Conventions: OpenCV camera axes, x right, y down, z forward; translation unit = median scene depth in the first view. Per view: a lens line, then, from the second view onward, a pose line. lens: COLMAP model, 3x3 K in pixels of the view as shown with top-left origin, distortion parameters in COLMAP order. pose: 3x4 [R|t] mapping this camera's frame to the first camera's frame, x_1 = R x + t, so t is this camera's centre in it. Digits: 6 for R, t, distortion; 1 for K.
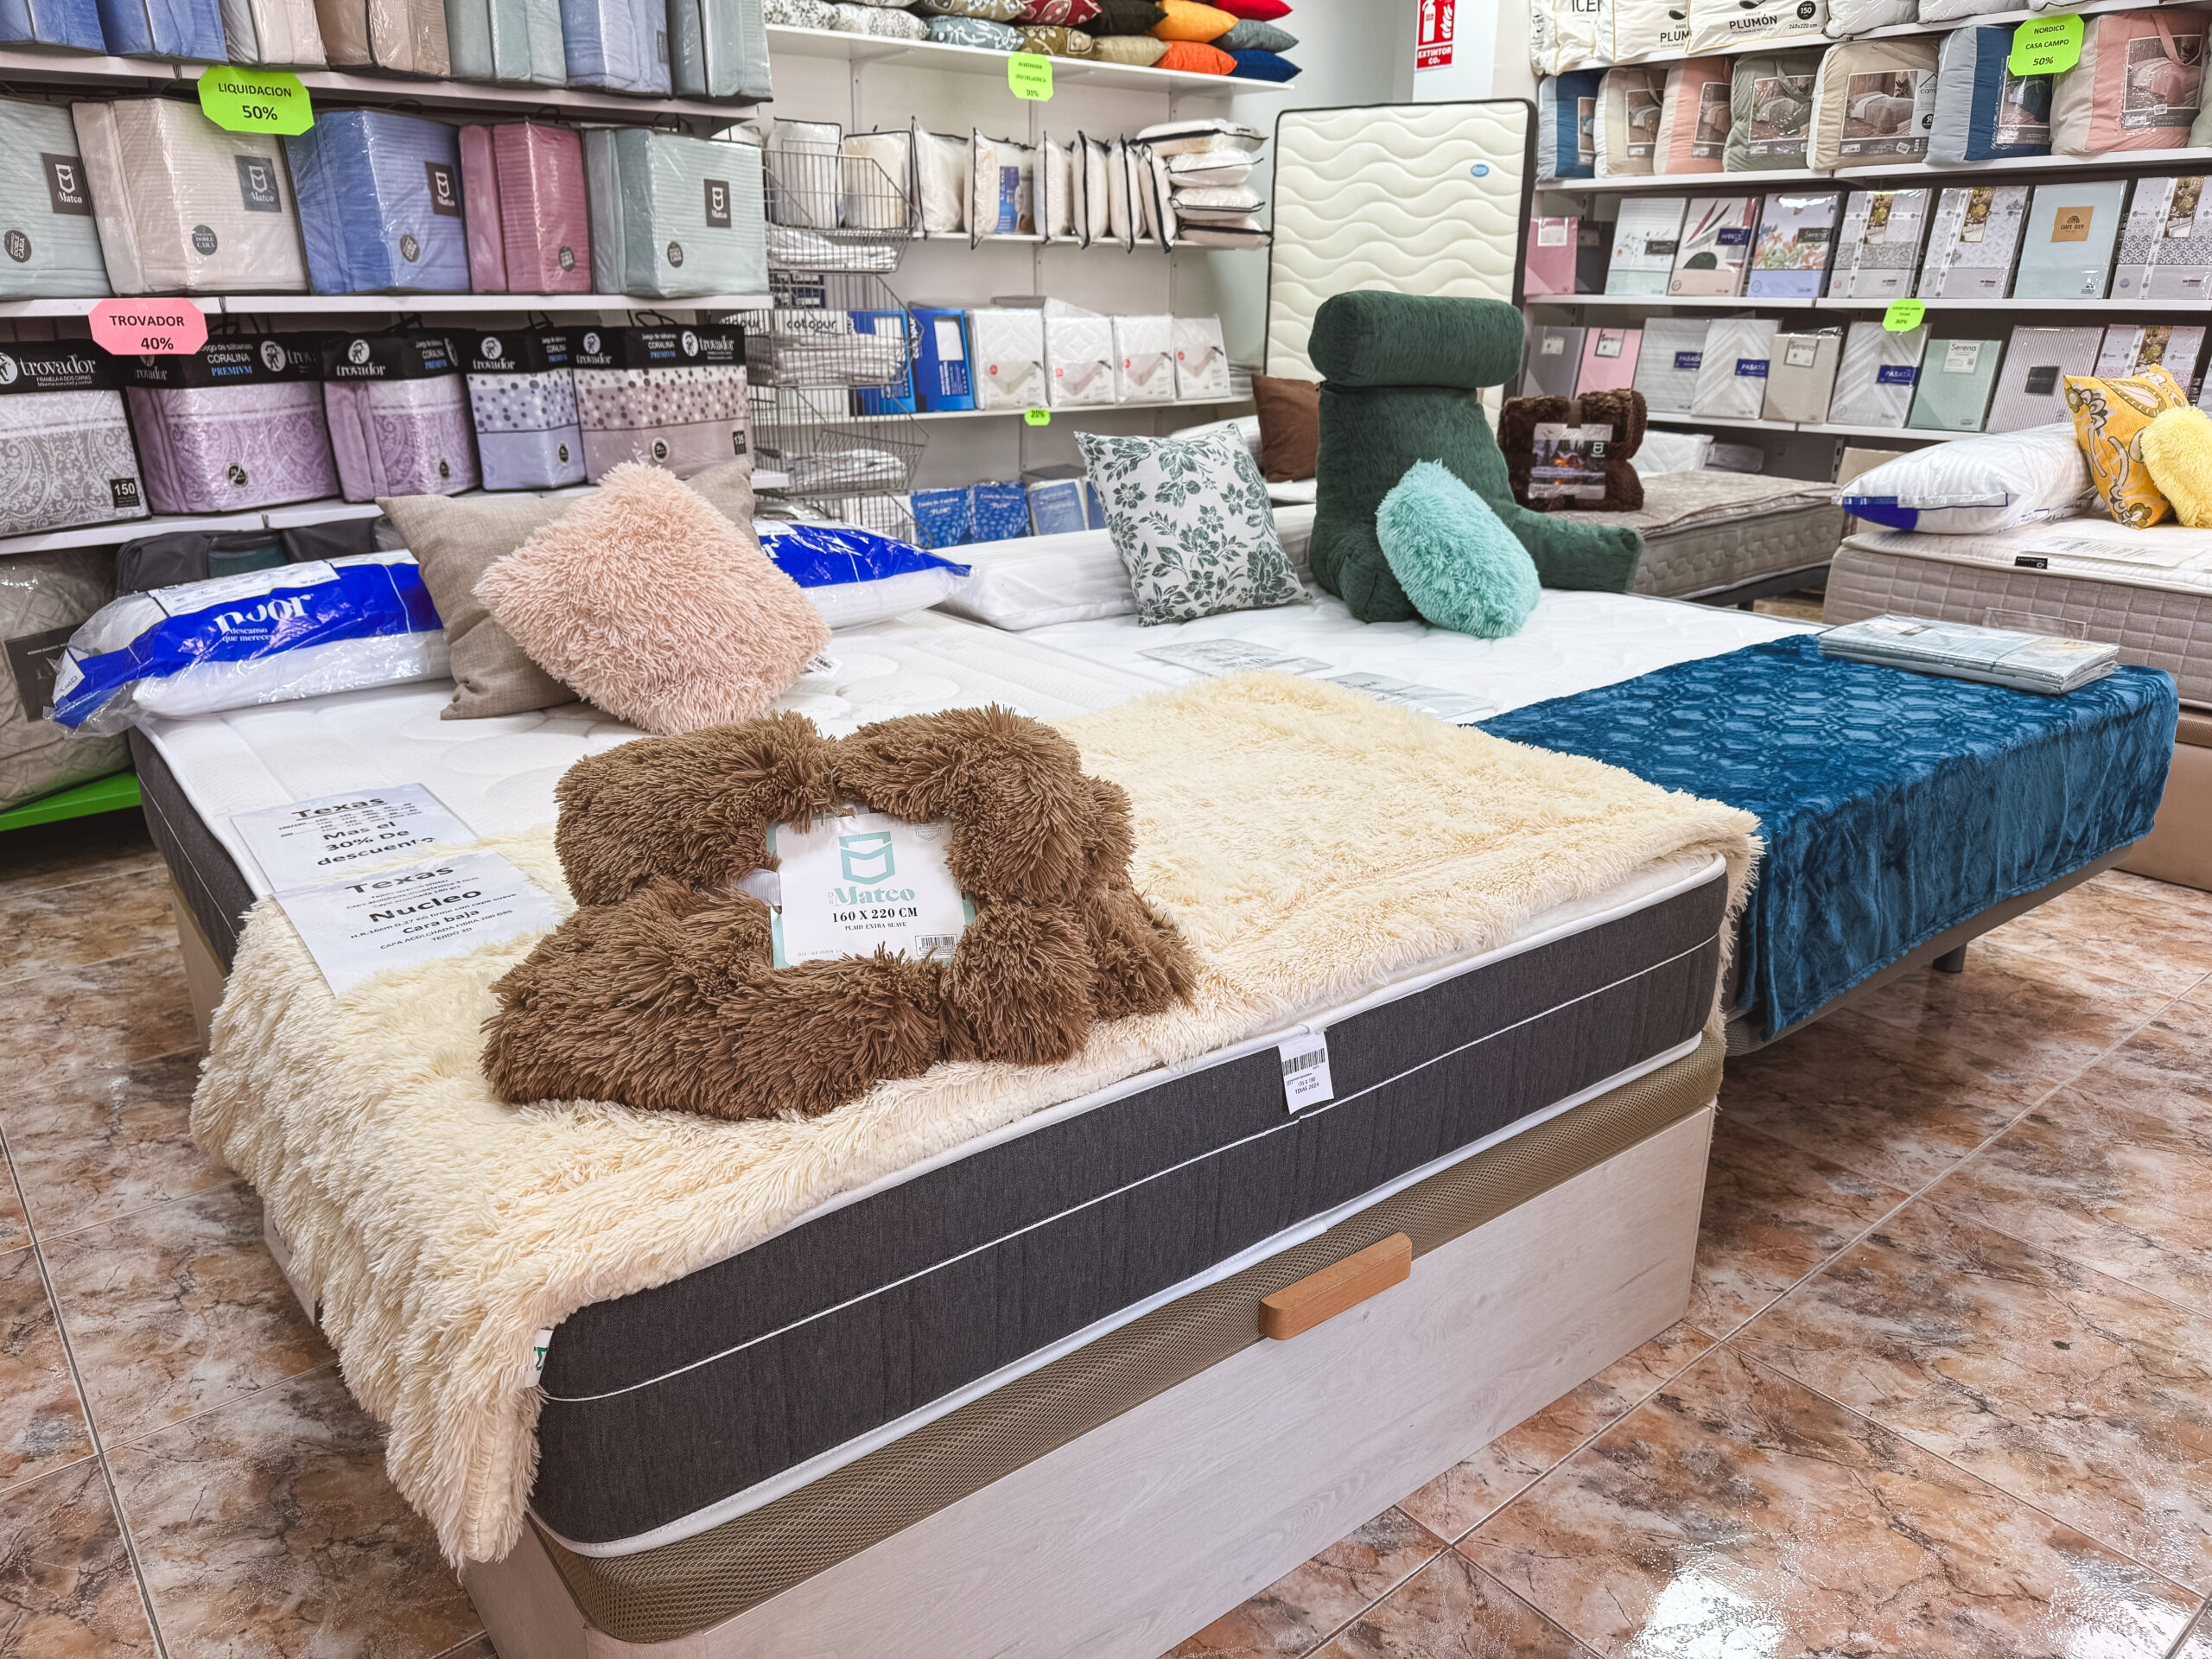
lens RADIAL K [[1658.5, 0, 1094.4], [0, 1658.5, 873.9], [0, 0, 1]] dist [-0.003425, -0.005917]
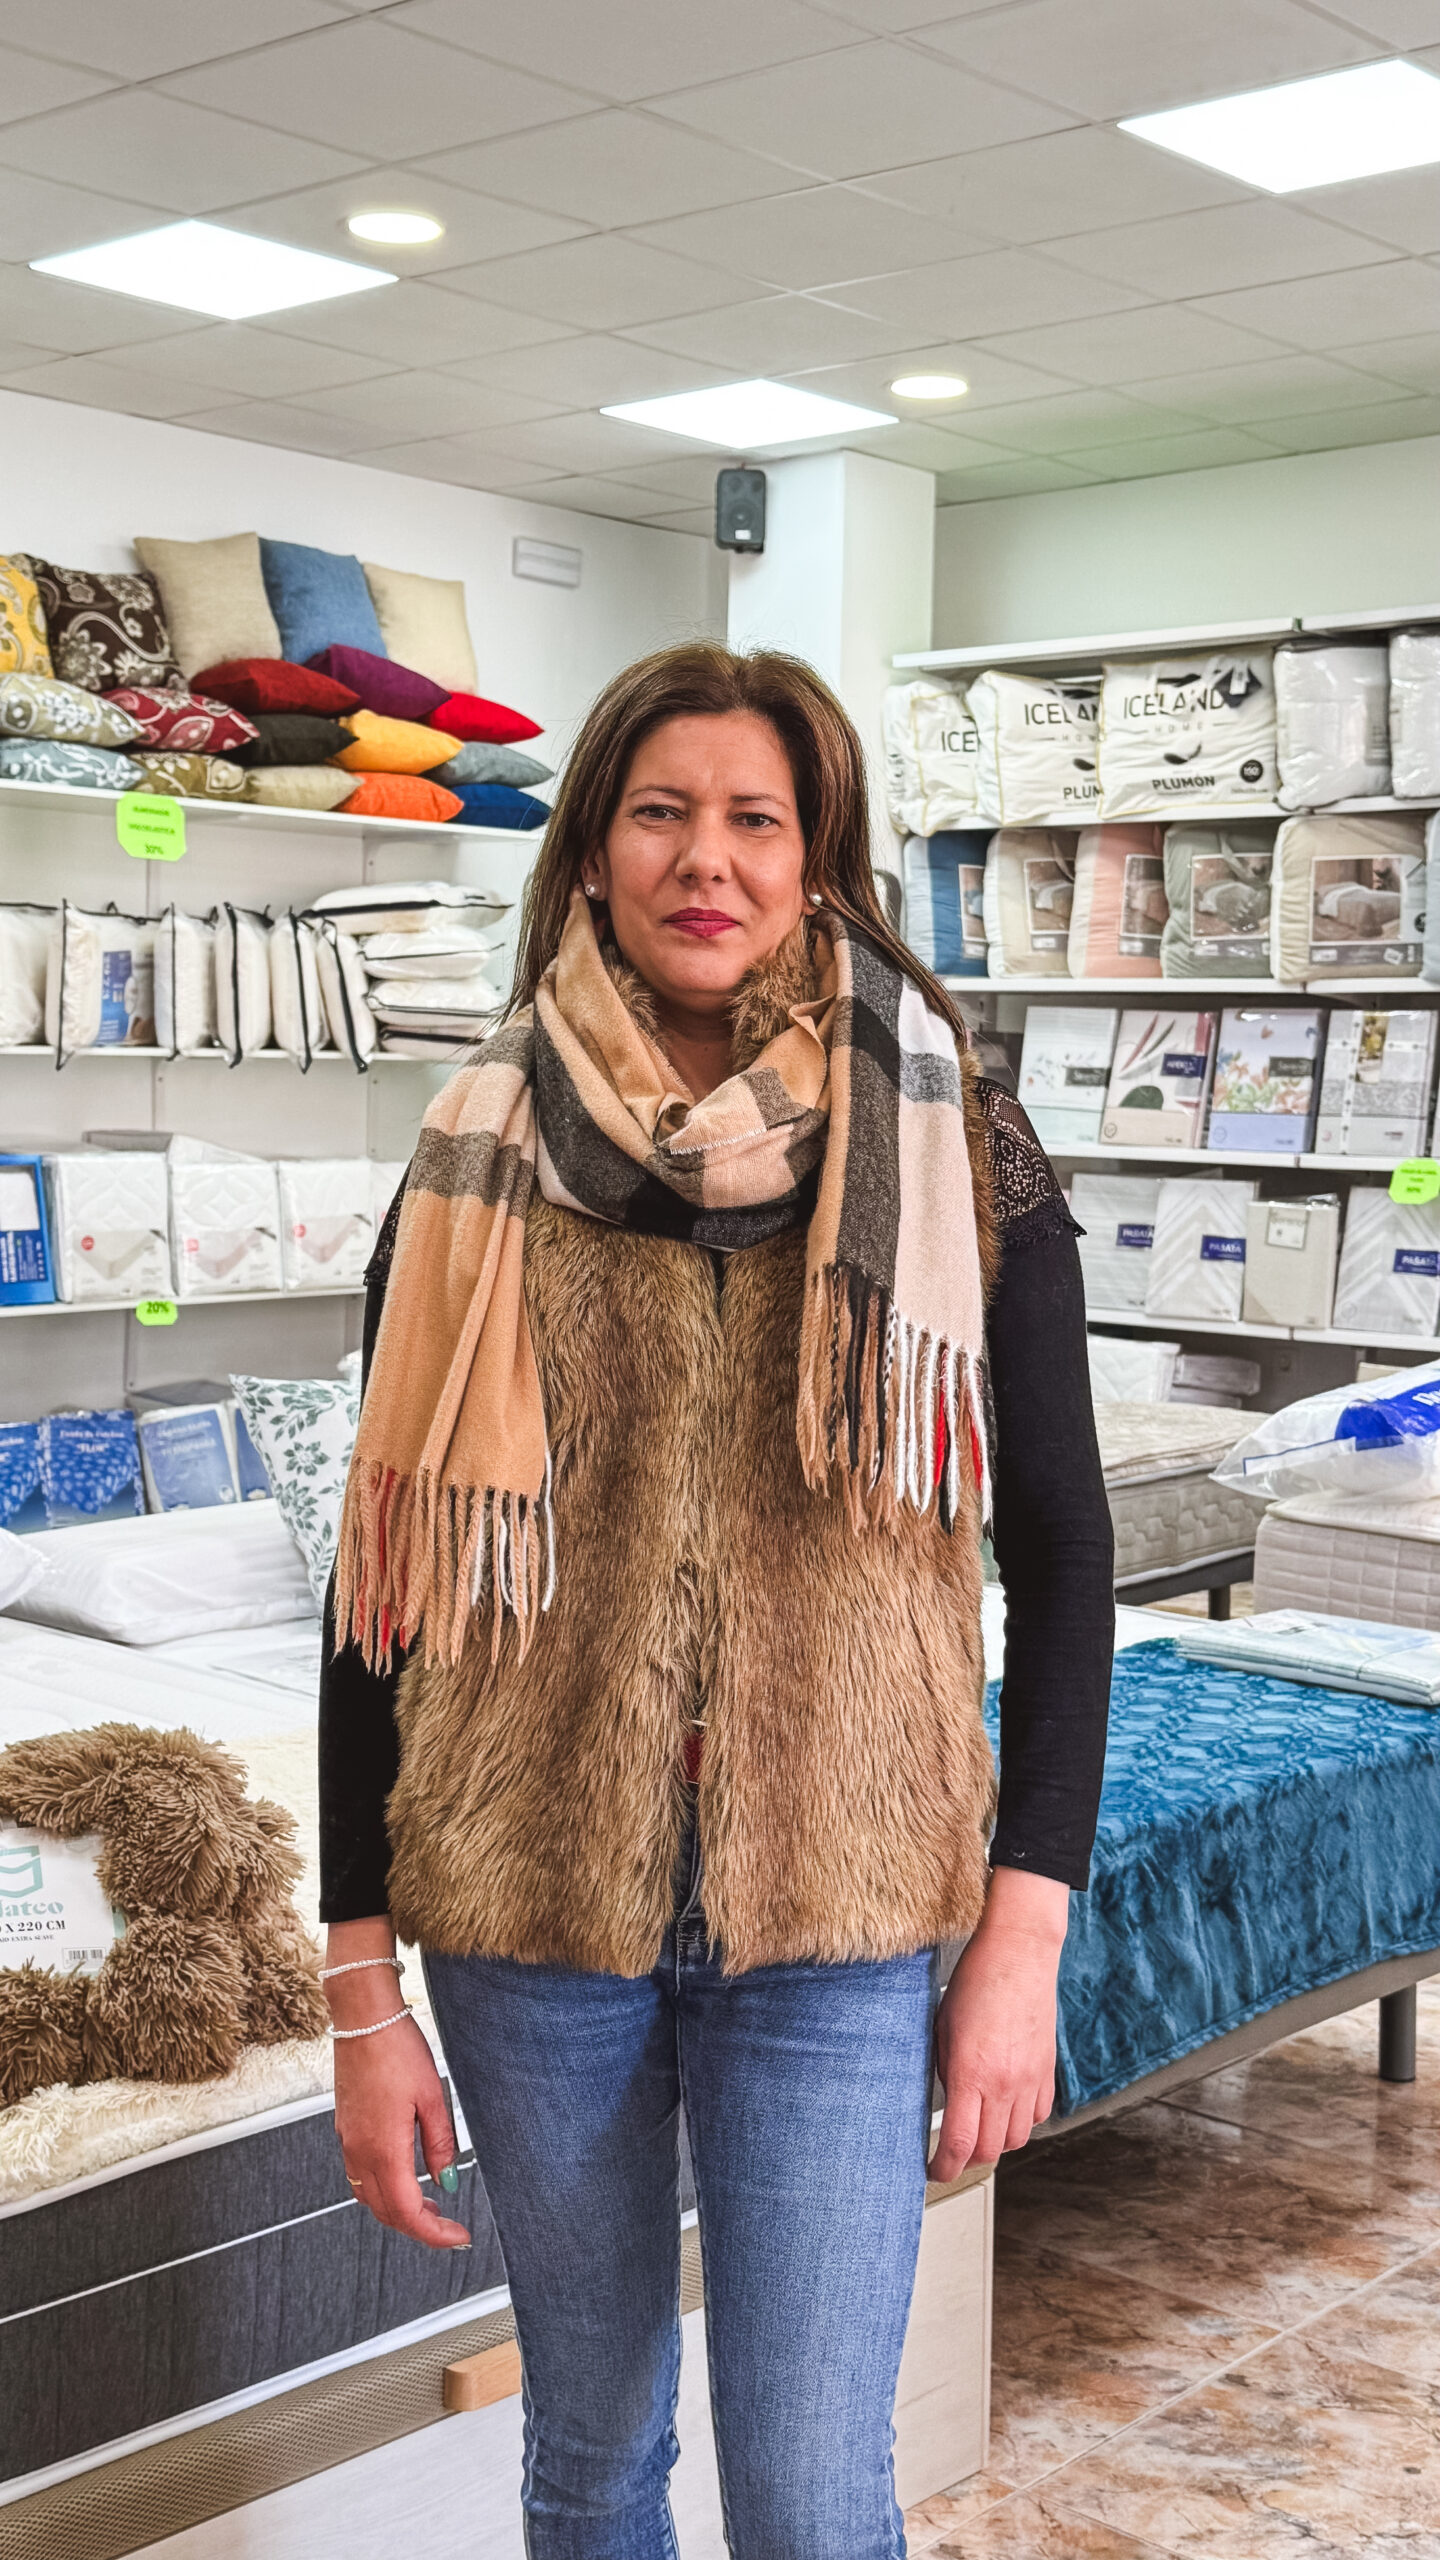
lens RADIAL K [[3168.4, 0, 724.3], [0, 3168.4, 1288.5], [0, 0, 1]] dist [0.234688, -0.903364]
pose [[0.988946, 0.001496, 0.148267, -0.000852], [0.036499, 0.966725, -0.253202, 0.035319], [-0.143712, 0.255814, 0.955984, -0.221417]]
